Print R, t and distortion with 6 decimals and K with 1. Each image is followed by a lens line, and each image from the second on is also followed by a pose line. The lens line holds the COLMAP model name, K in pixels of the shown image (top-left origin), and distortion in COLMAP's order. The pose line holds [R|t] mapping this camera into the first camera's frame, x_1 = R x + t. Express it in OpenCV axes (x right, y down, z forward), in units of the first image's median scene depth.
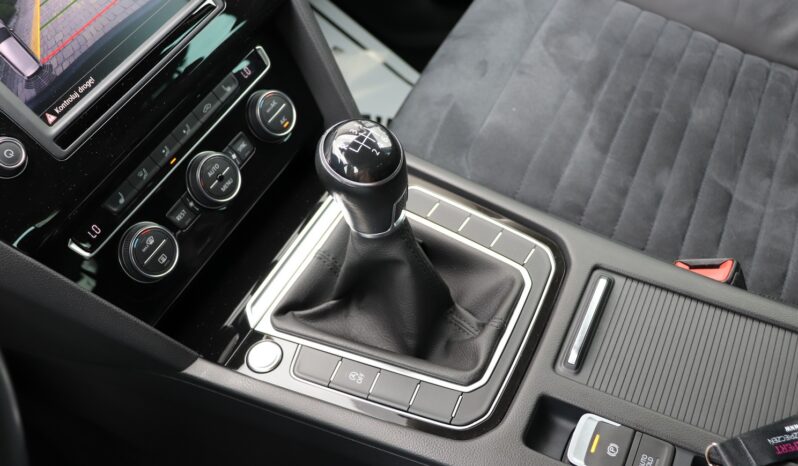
lens RADIAL K [[763.6, 0, 394.9], [0, 763.6, 231.3], [0, 0, 1]] dist [-0.133157, 0.155568]
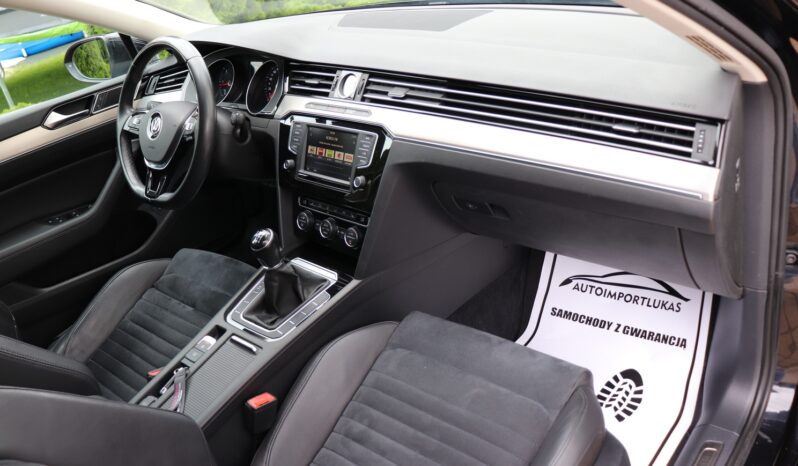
lens RADIAL K [[661.0, 0, 396.3], [0, 661.0, 229.4], [0, 0, 1]] dist [-0.191196, 0.175377]
pose [[-0.172228, 0.702675, -0.690351, 1.352908], [-0.541758, 0.517746, 0.662146, -1.768126], [0.822700, 0.488043, 0.291510, 0.525644]]
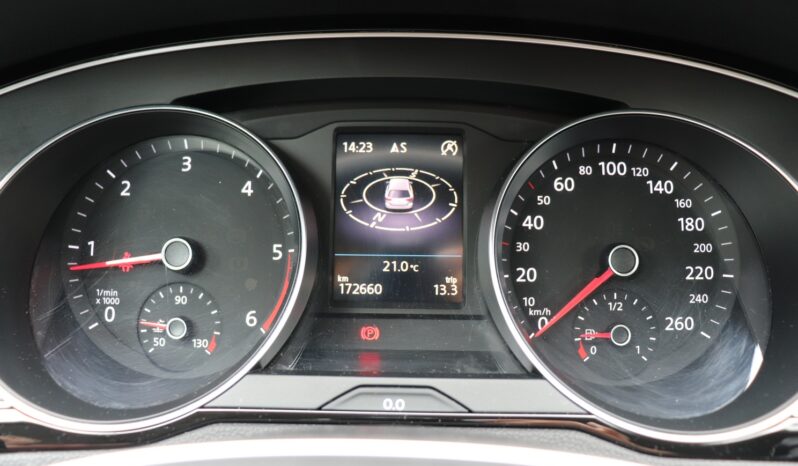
lens RADIAL K [[661.0, 0, 396.3], [0, 661.0, 229.4], [0, 0, 1]] dist [-0.191196, 0.175377]
pose [[0.430109, 0.466464, -0.772928, -0.547197], [-0.732512, 0.680747, 0.003213, 0.092951], [0.527667, 0.564797, 0.634486, 0.200204]]
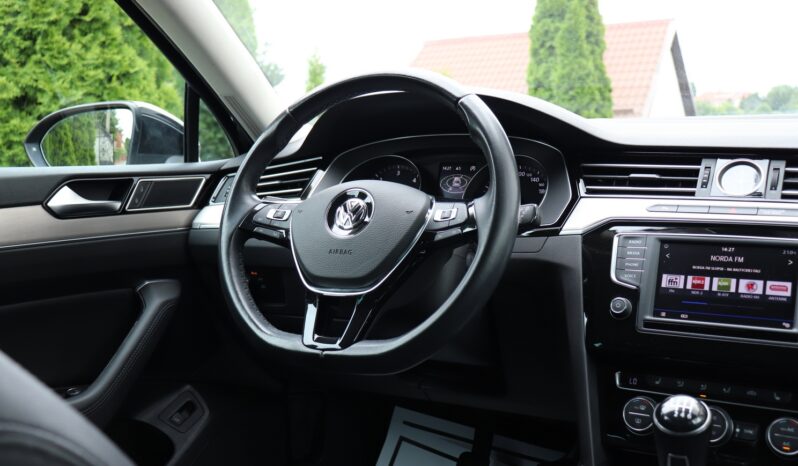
lens RADIAL K [[864.0, 0, 399.0], [0, 864.0, 233.0], [0, 0, 1]] dist [-0.089177, 0.223354]
pose [[-0.005007, 0.363633, -0.931529, 1.154014], [-0.711153, 0.653605, 0.258965, -0.310440], [0.703020, 0.663756, 0.255326, -0.067807]]
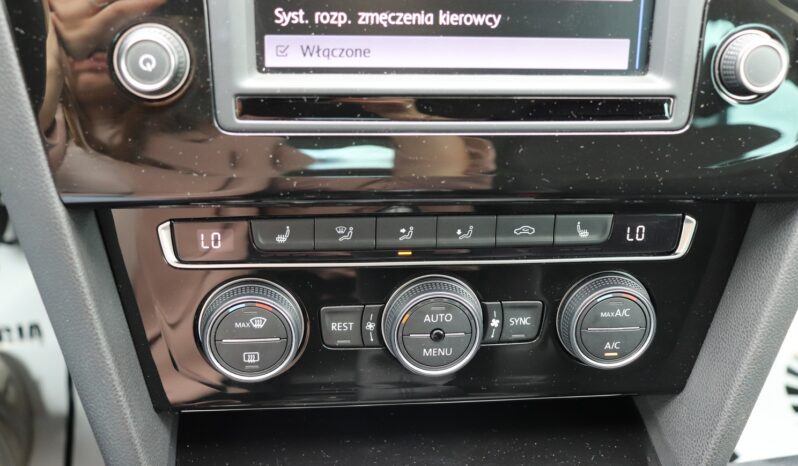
lens RADIAL K [[959.9, 0, 399.0], [0, 959.9, 233.0], [0, 0, 1]] dist [-0.050482, 0.022680]
pose [[0.556893, 0.733642, -0.389410, -0.029277], [-0.733588, 0.654317, 0.183624, -0.227309], [0.389512, 0.183407, 0.902575, 0.348148]]
